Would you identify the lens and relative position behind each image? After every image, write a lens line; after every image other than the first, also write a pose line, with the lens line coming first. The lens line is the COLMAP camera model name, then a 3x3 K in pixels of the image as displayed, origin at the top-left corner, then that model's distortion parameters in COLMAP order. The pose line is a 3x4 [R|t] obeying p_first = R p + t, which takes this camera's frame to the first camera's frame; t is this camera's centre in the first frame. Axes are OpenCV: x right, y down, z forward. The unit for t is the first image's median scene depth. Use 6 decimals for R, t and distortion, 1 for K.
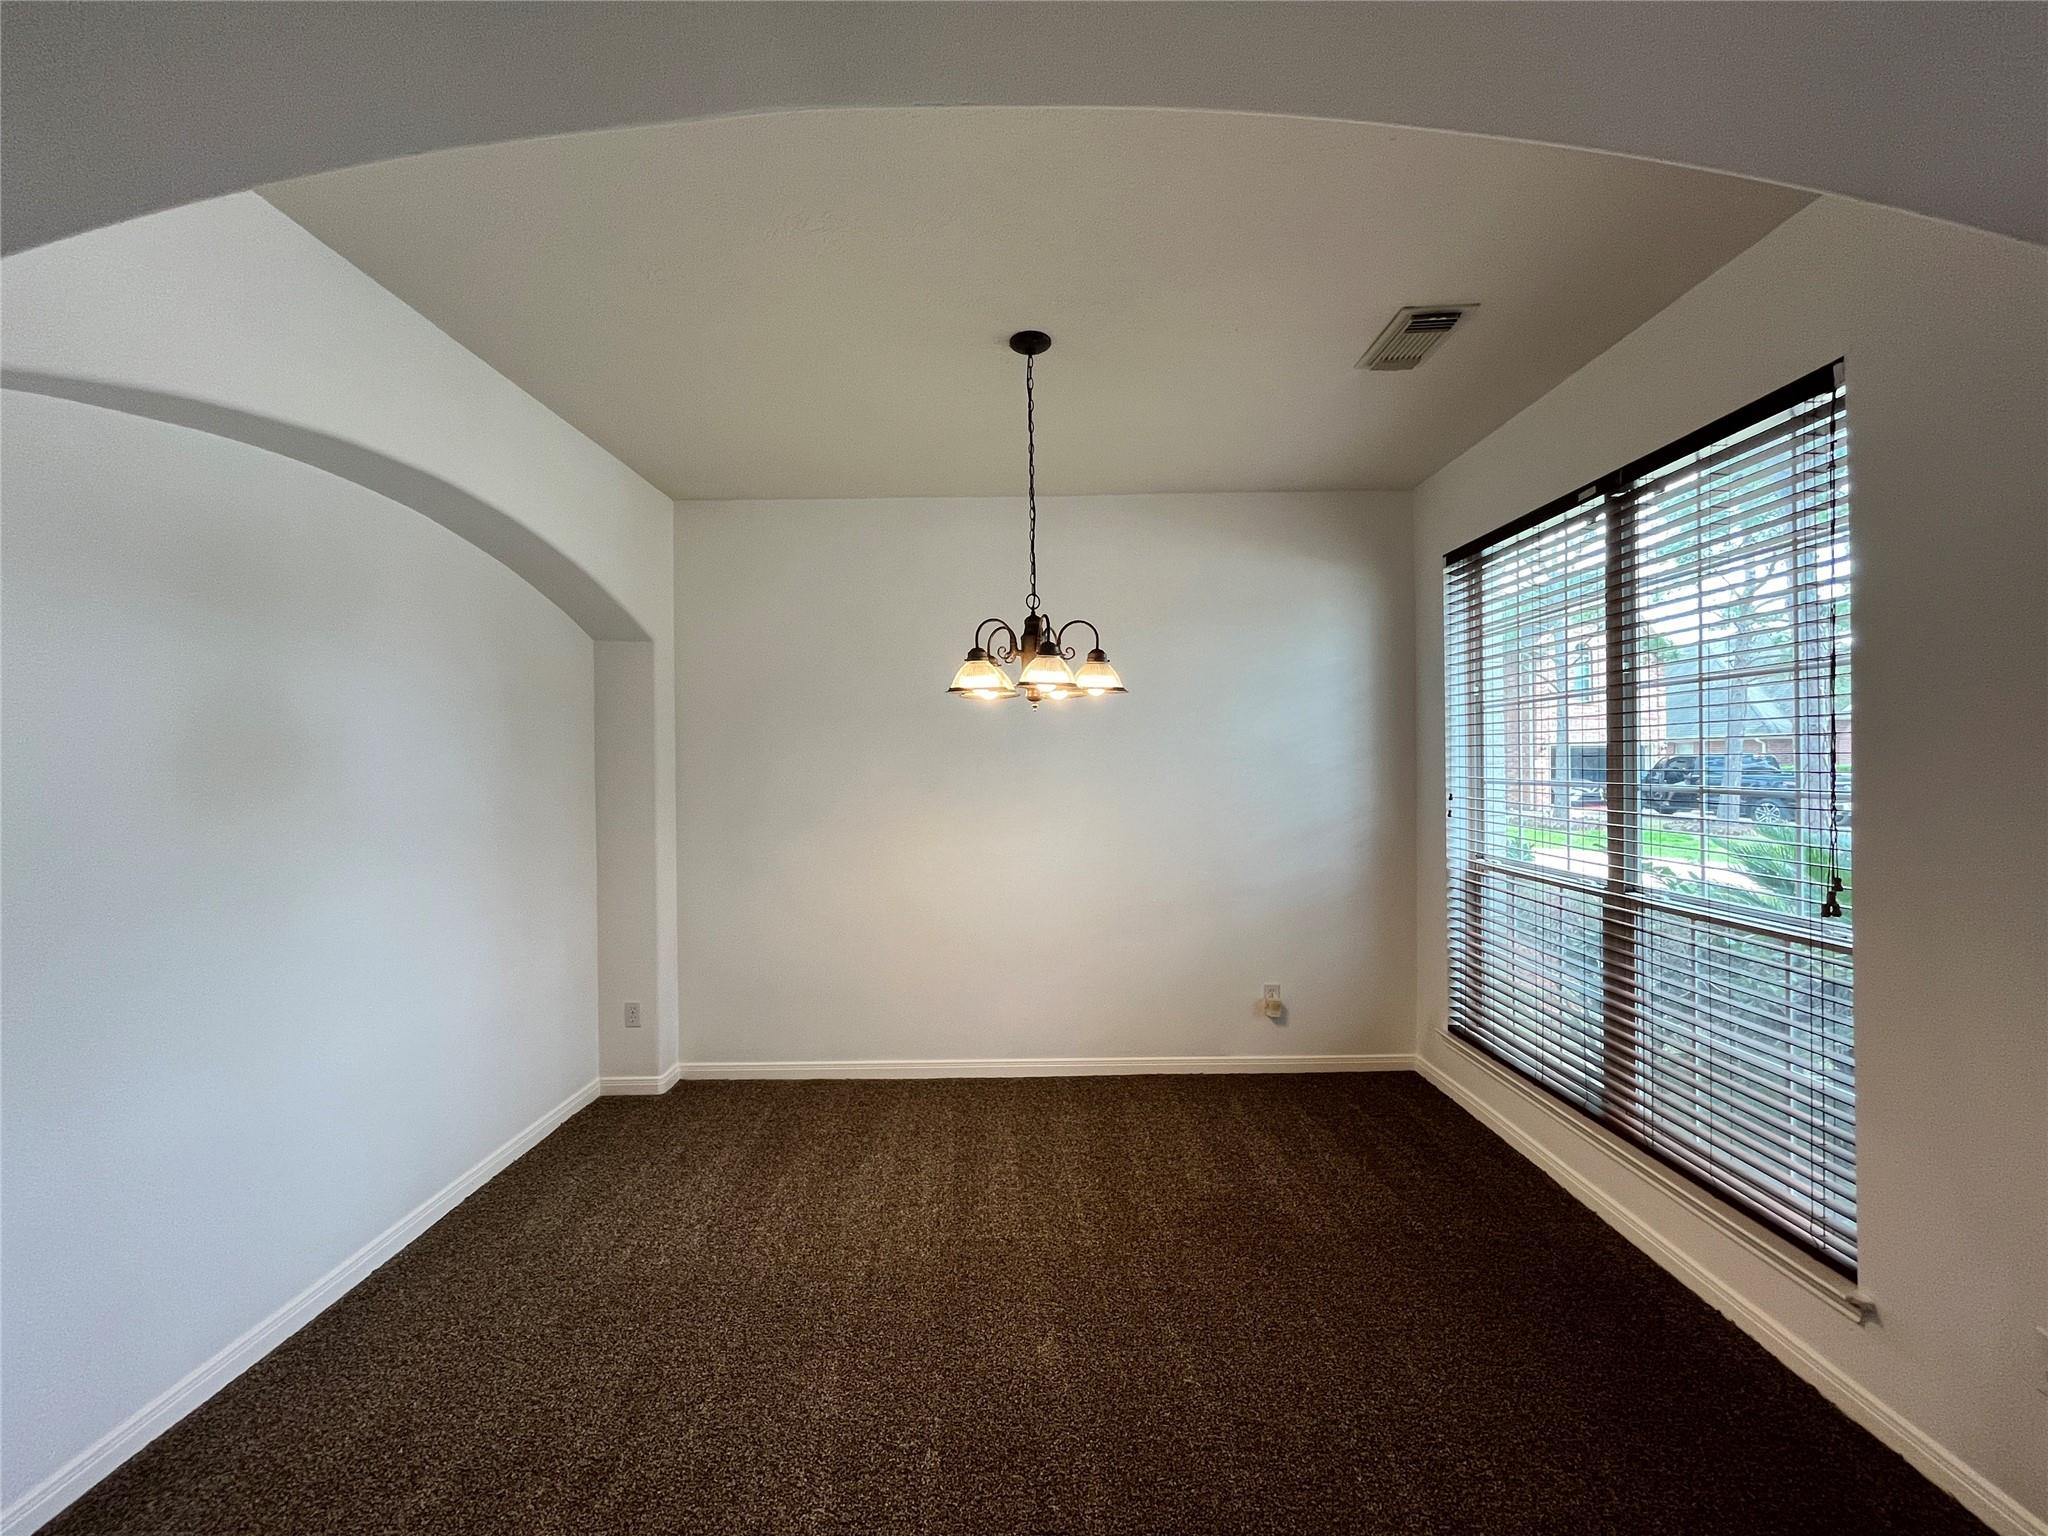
lens RADIAL K [[825.7, 0, 1027.2], [0, 825.7, 767.2], [0, 0, 1]] dist [-0.012961, 0.000495]
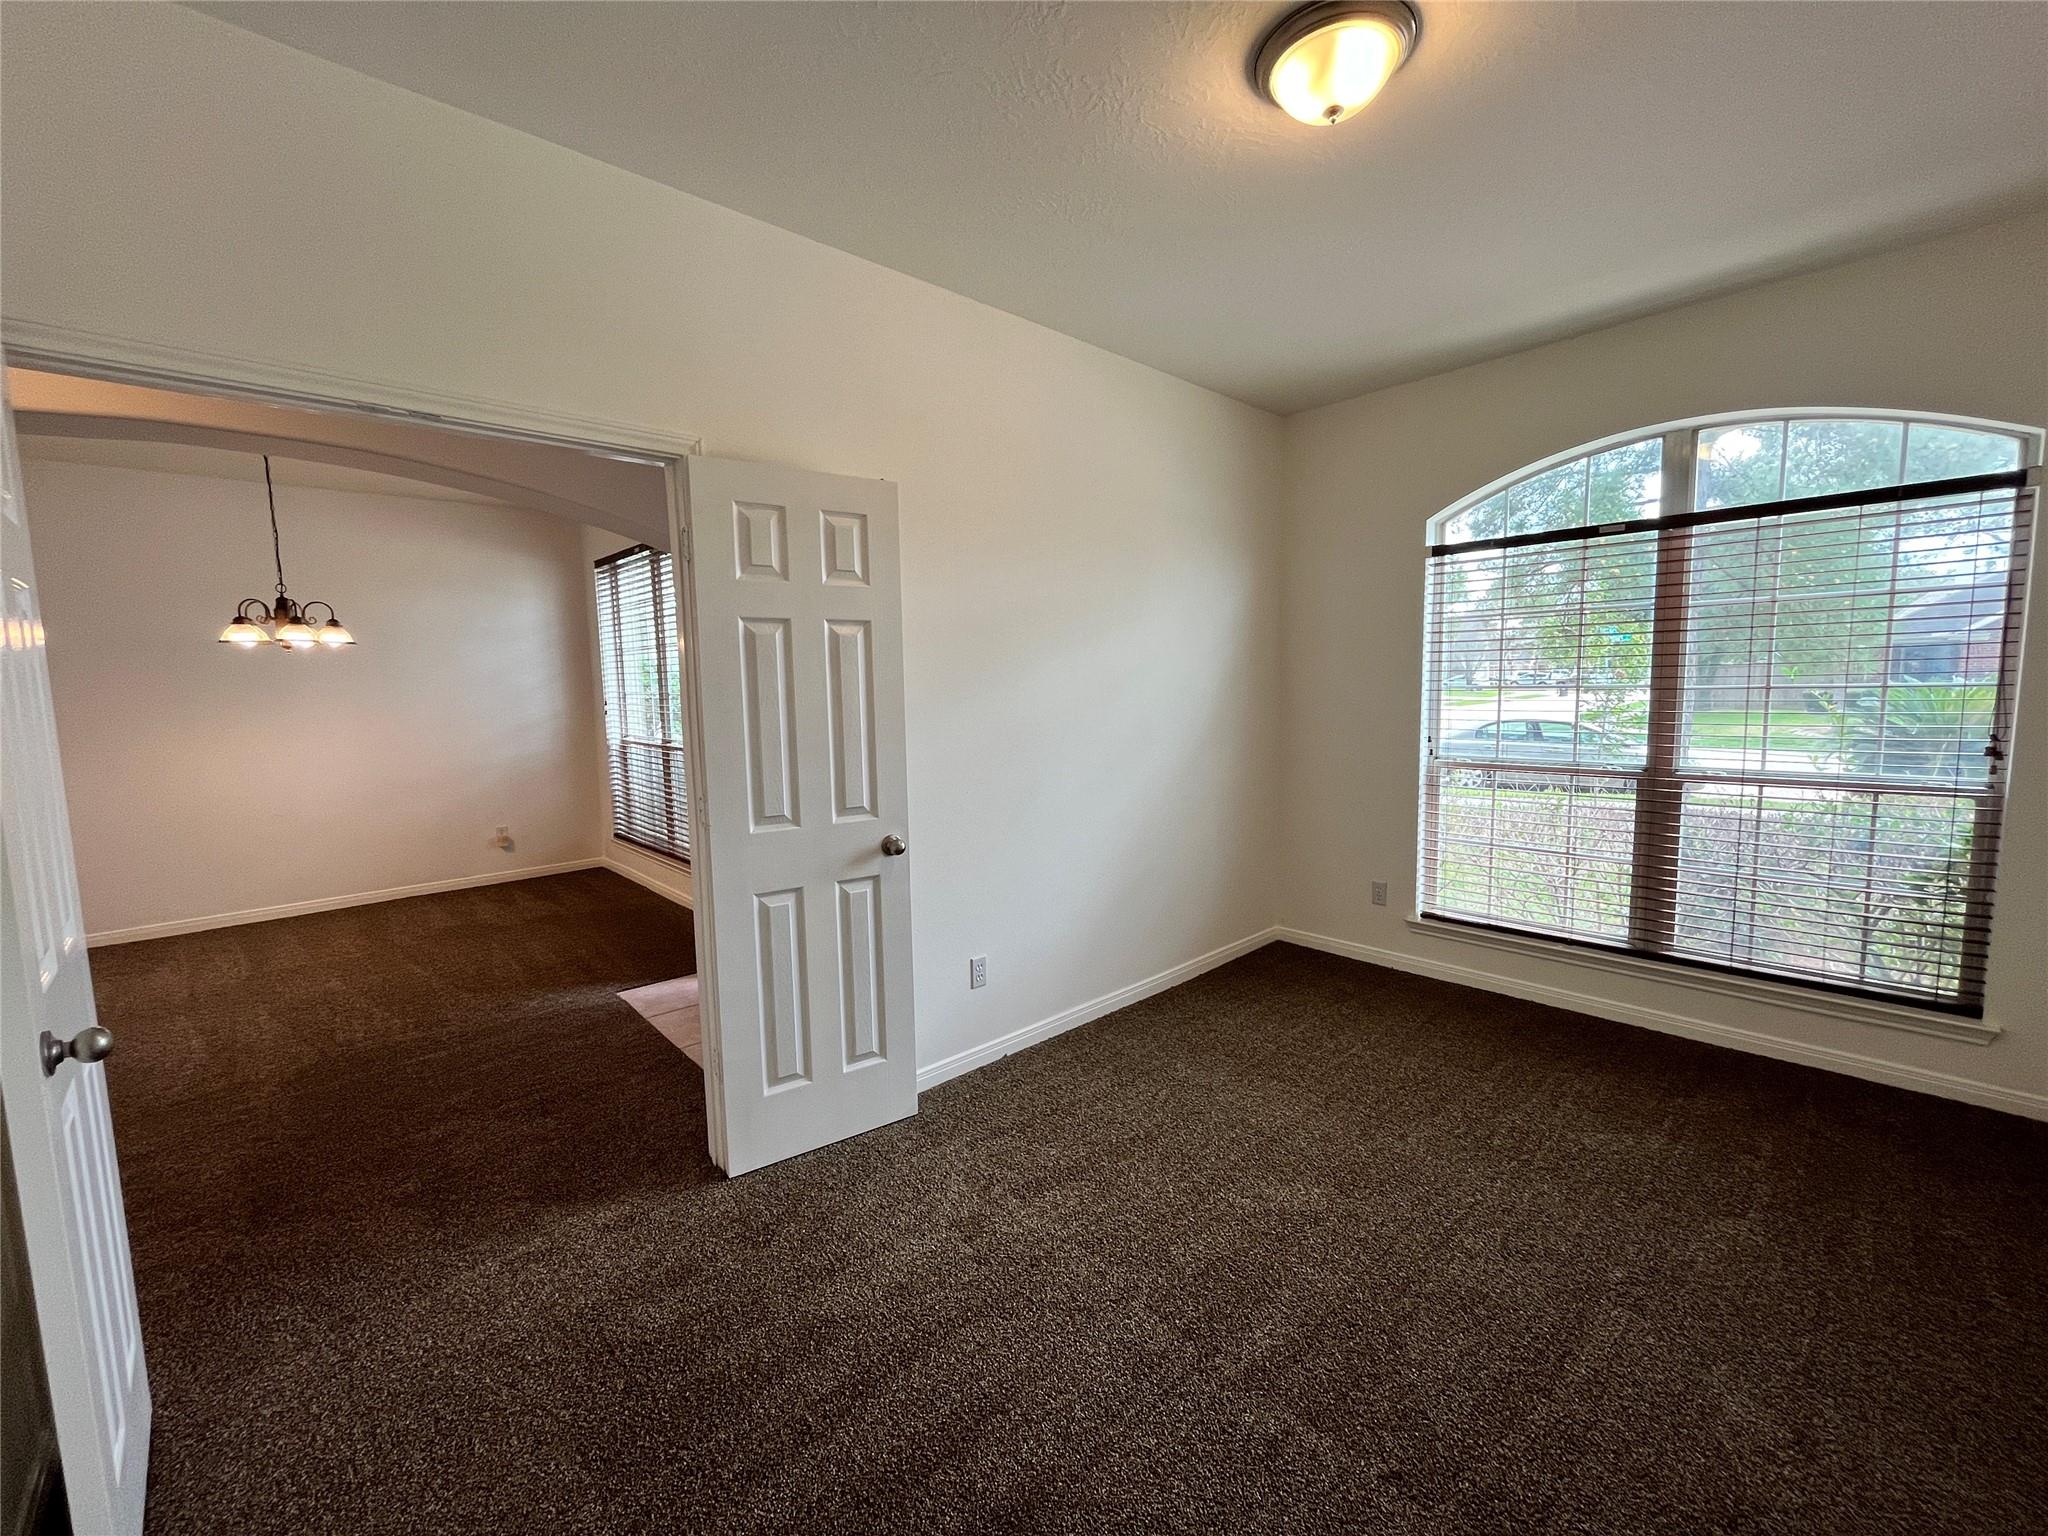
lens RADIAL K [[825.7, 0, 1026.6], [0, 825.7, 767.0], [0, 0, 1]] dist [-0.012961, 0.000495]
pose [[0.729829, -0.075313, 0.679468, -0.039067], [0.010628, 0.995043, 0.098876, 0.010408], [-0.683547, -0.064941, 0.727012, -1.173622]]
